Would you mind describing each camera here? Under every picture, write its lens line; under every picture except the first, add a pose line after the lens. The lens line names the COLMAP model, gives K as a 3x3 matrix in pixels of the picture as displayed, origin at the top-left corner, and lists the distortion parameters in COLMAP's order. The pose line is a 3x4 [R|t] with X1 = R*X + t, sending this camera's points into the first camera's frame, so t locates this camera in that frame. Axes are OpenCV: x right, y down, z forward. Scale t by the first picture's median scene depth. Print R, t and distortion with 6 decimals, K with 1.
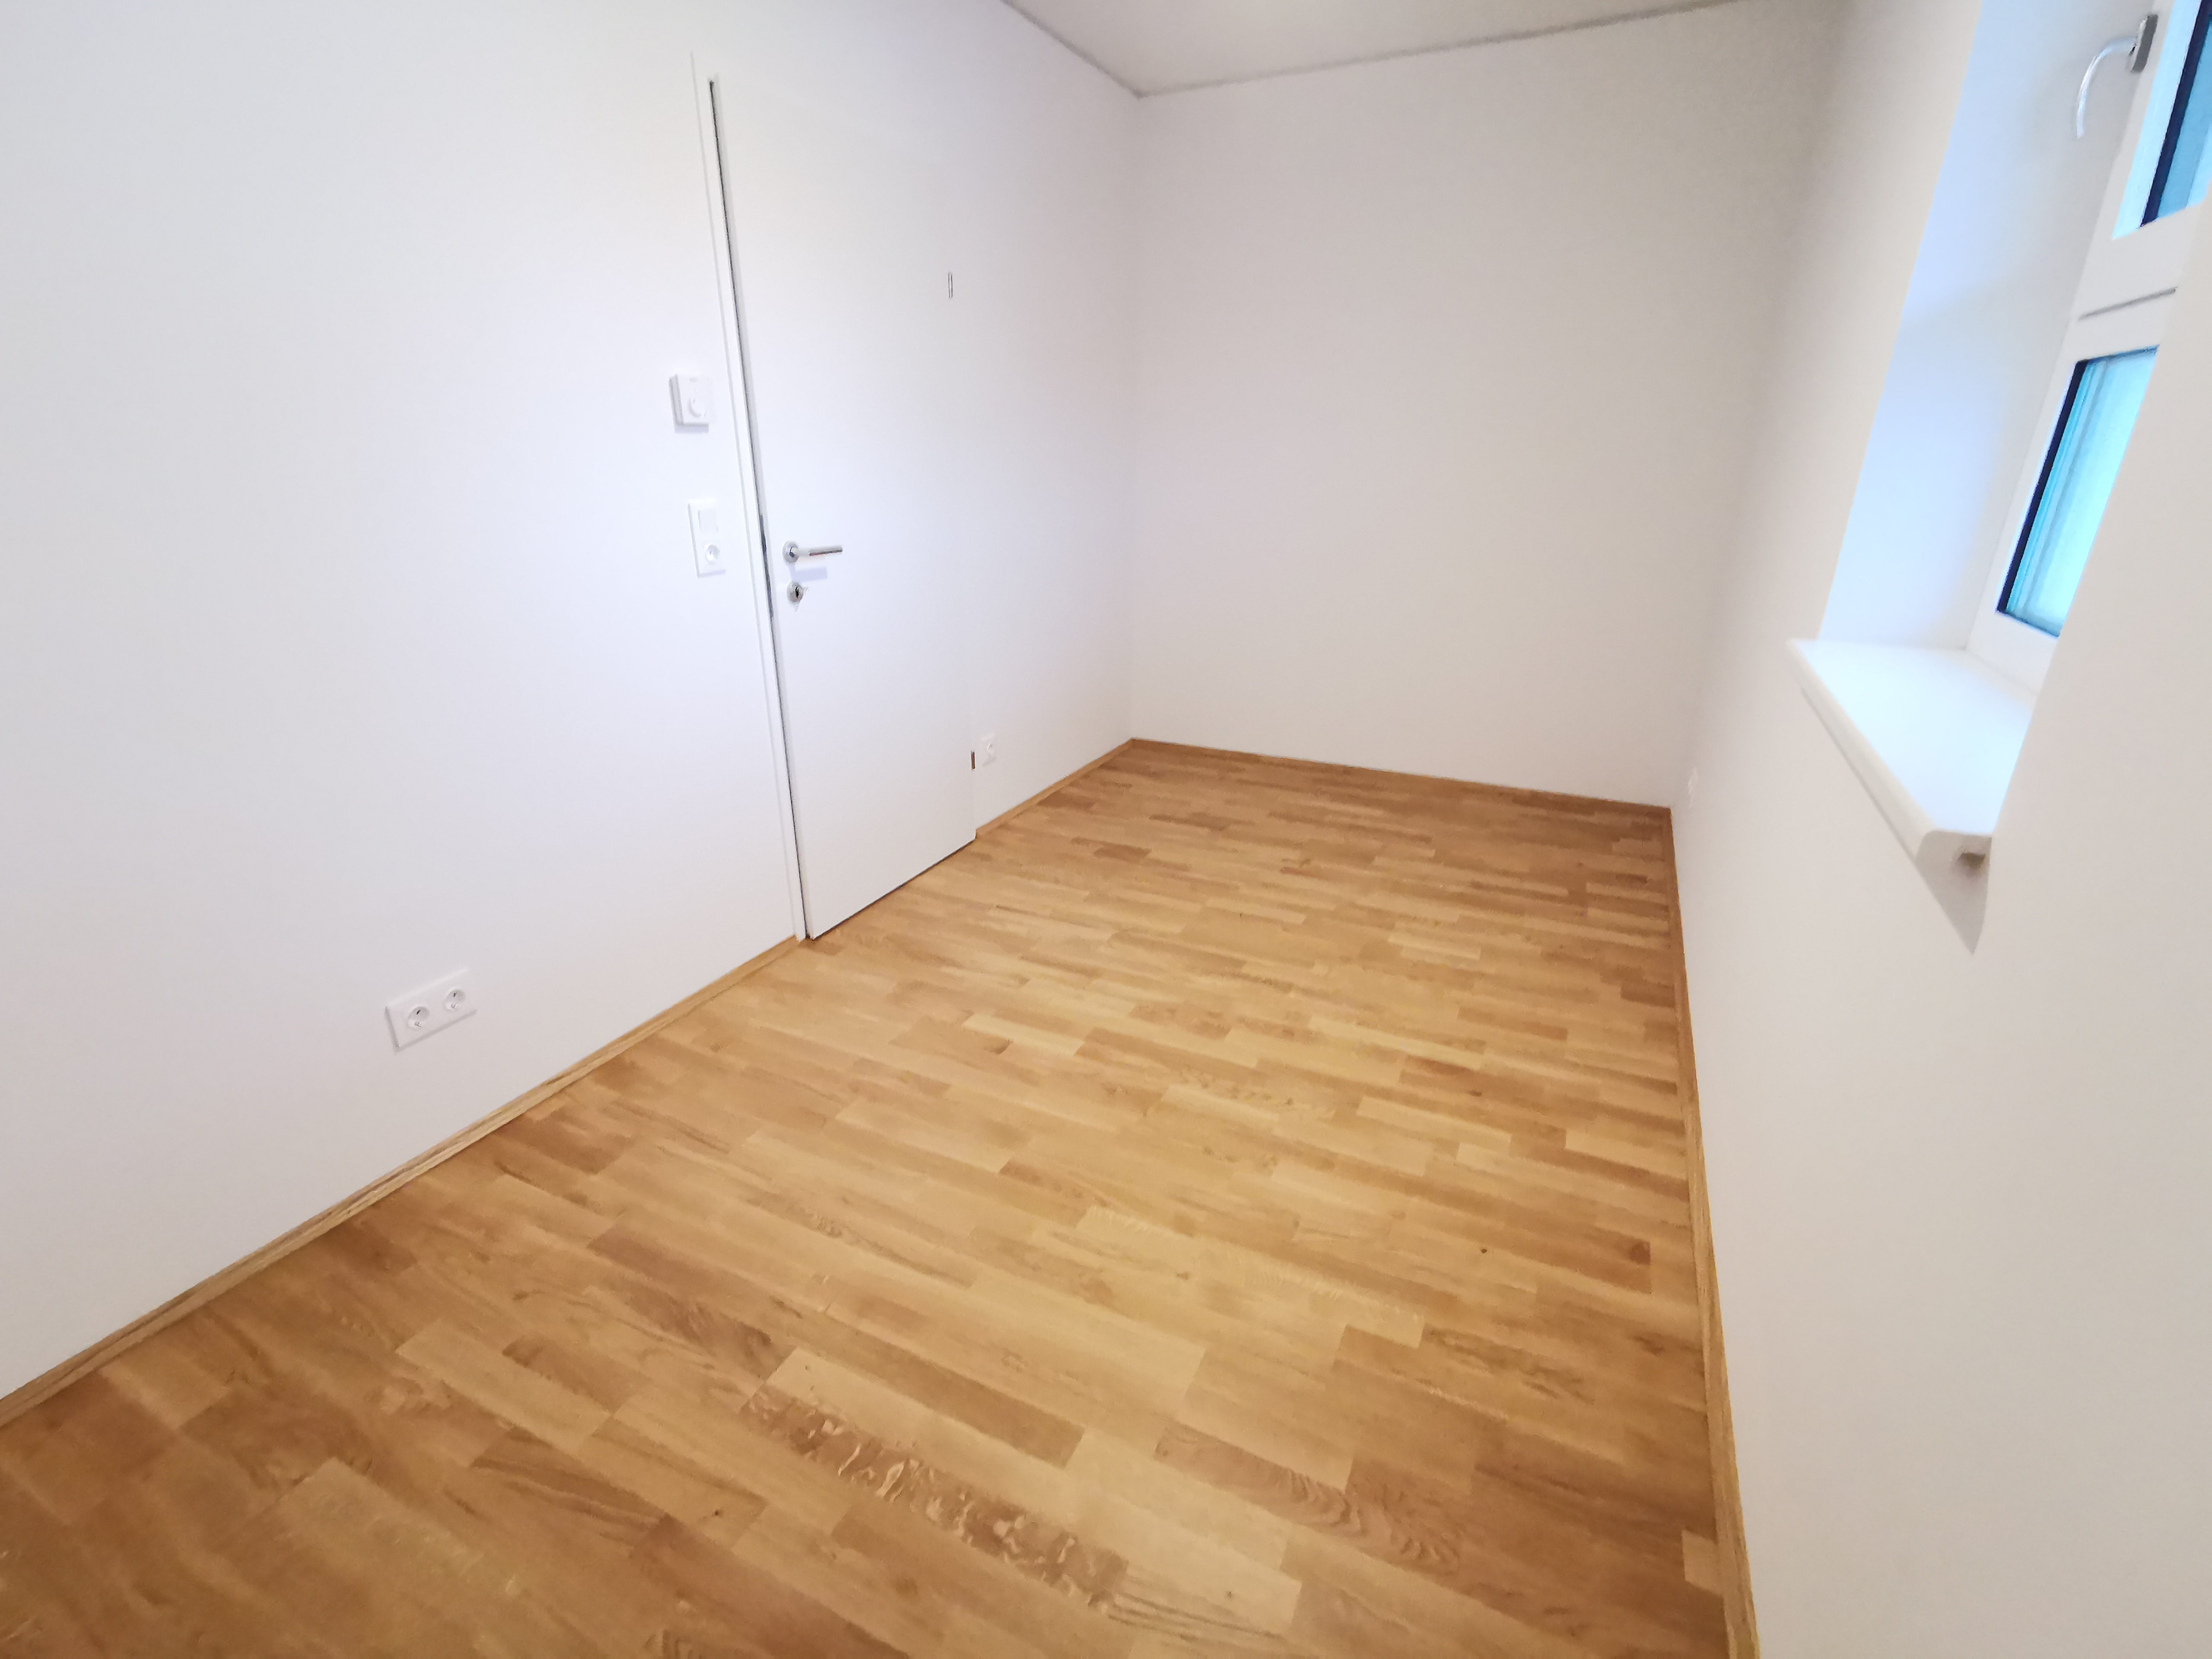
lens RADIAL K [[1016.1, 0, 1105.4], [0, 1016.1, 831.8], [0, 0, 1]] dist [-0.007693, 0.008897]
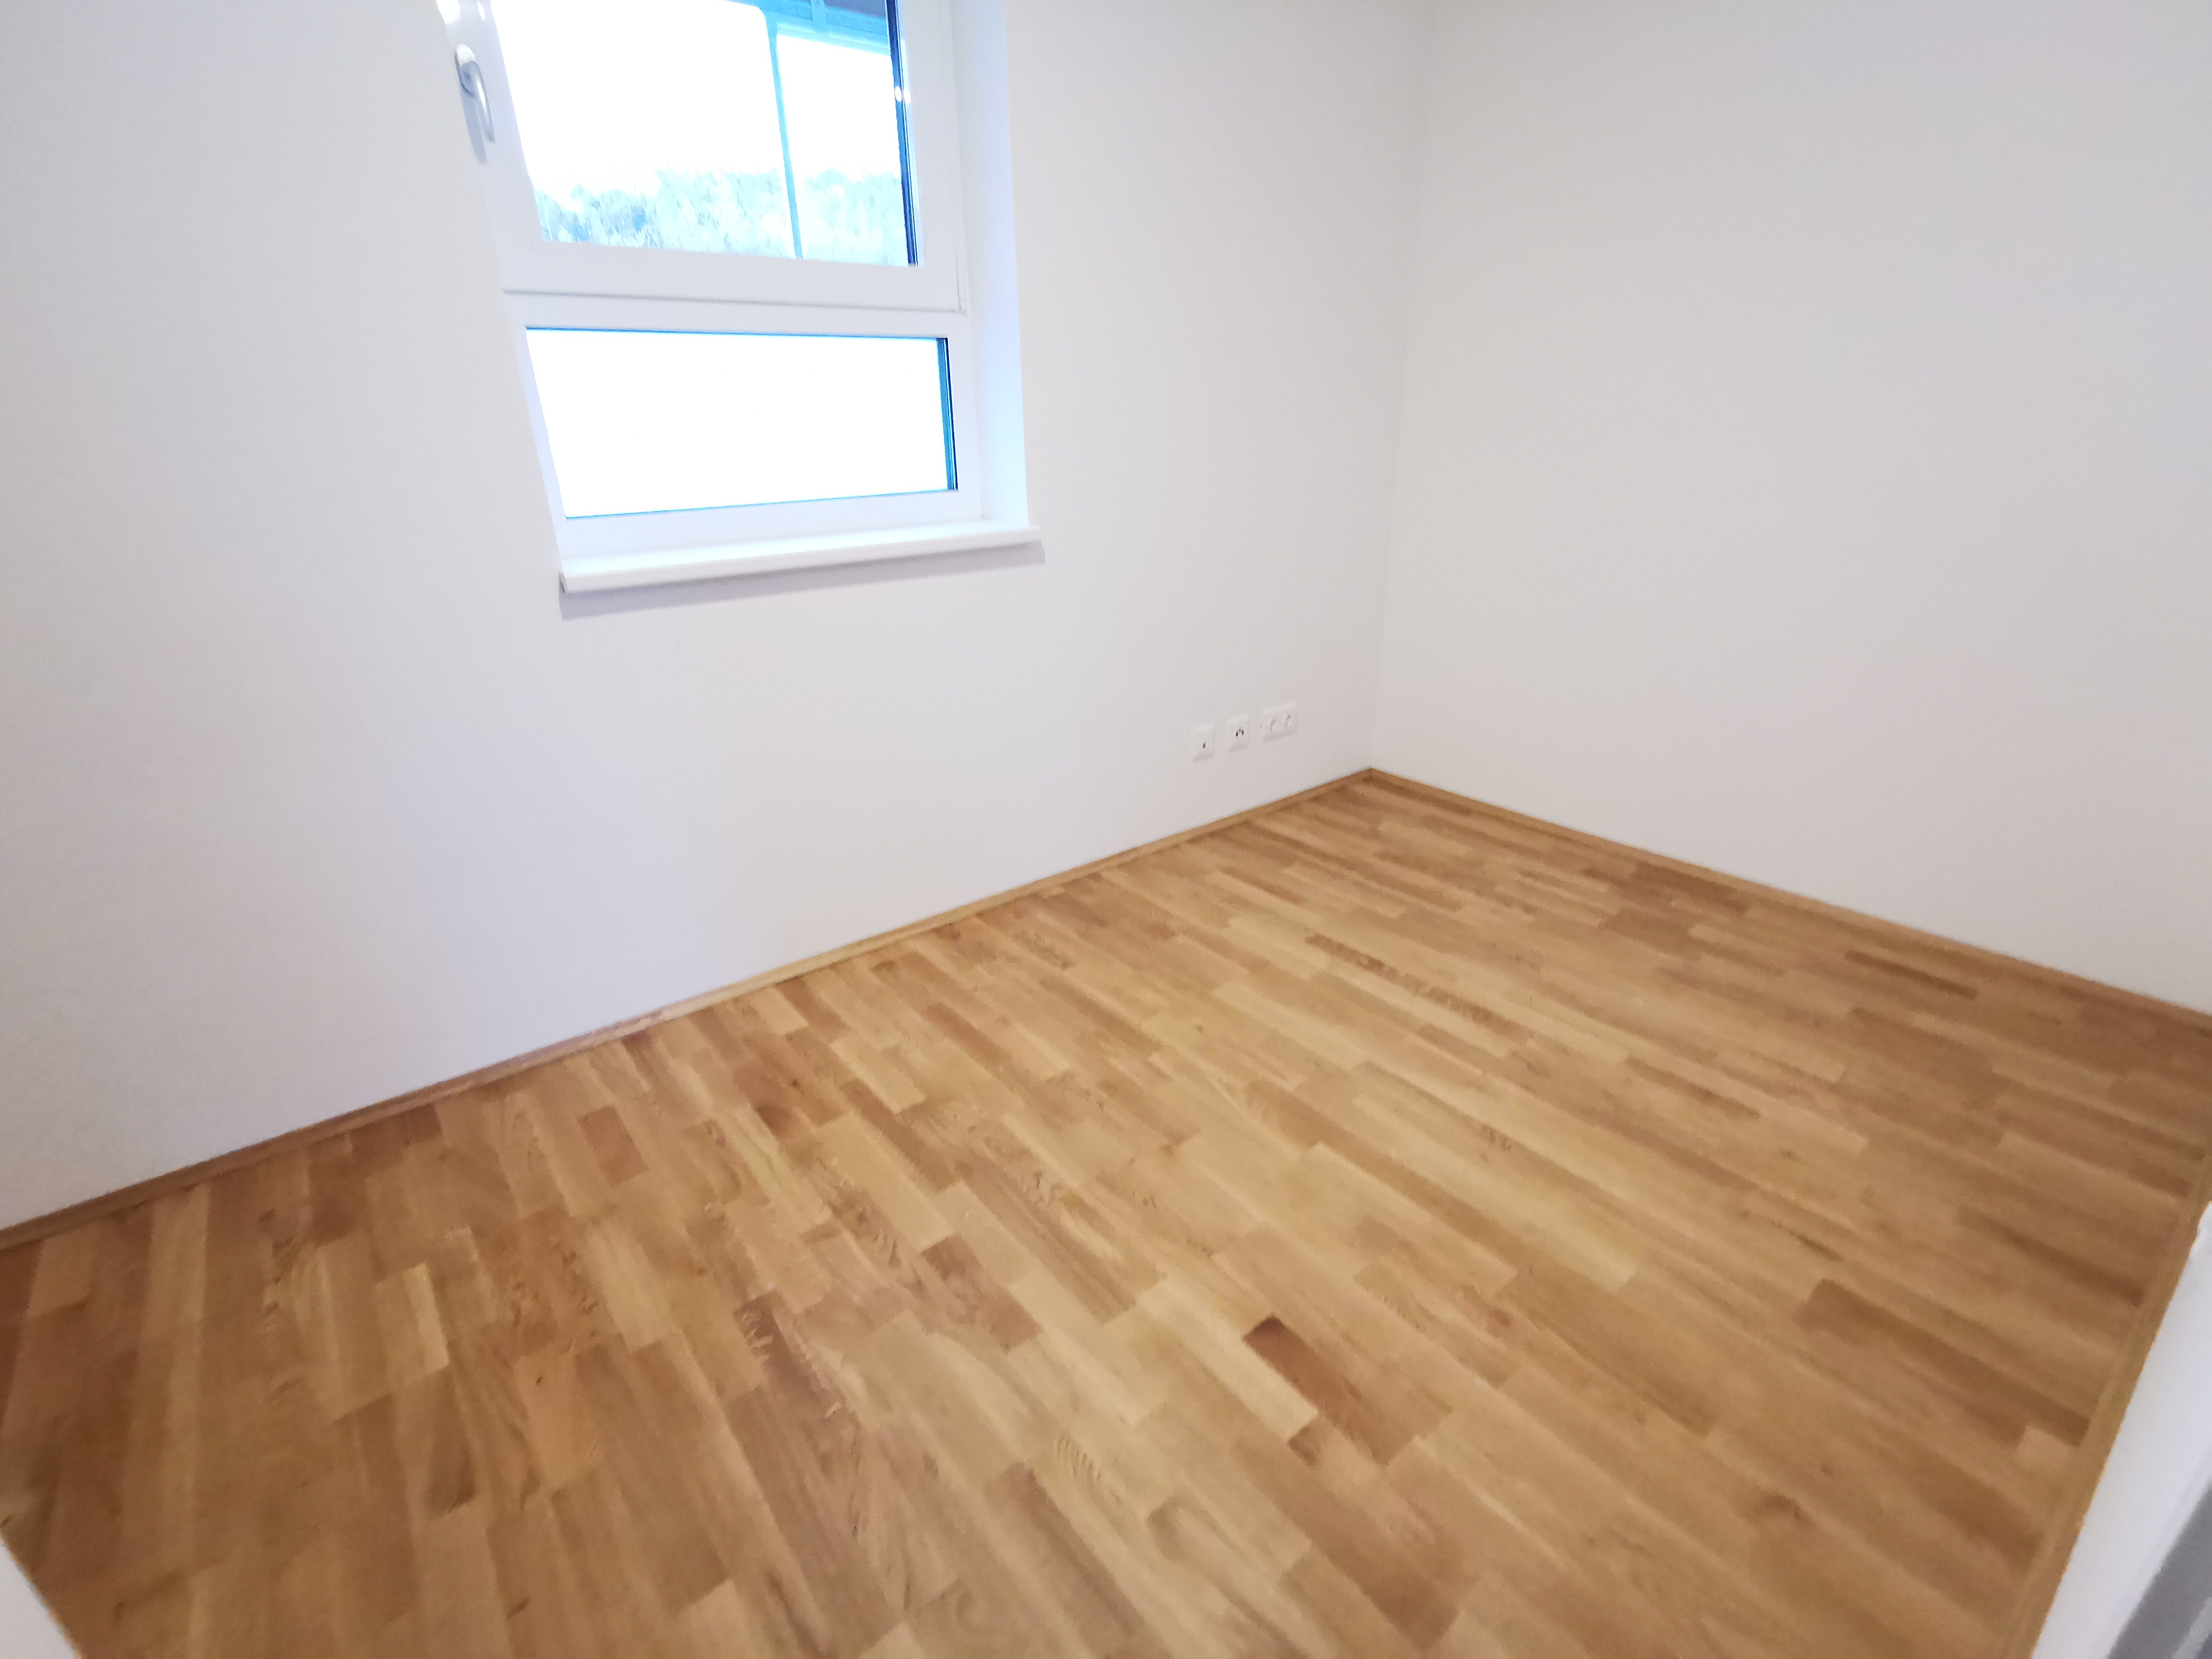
lens RADIAL K [[1016.1, 0, 1108.2], [0, 1016.1, 831.1], [0, 0, 1]] dist [-0.007693, 0.008897]
pose [[-0.900520, -0.146417, 0.409422, -0.251679], [0.177304, 0.736111, 0.653226, -0.488097], [-0.397024, 0.660835, -0.636922, 1.371065]]
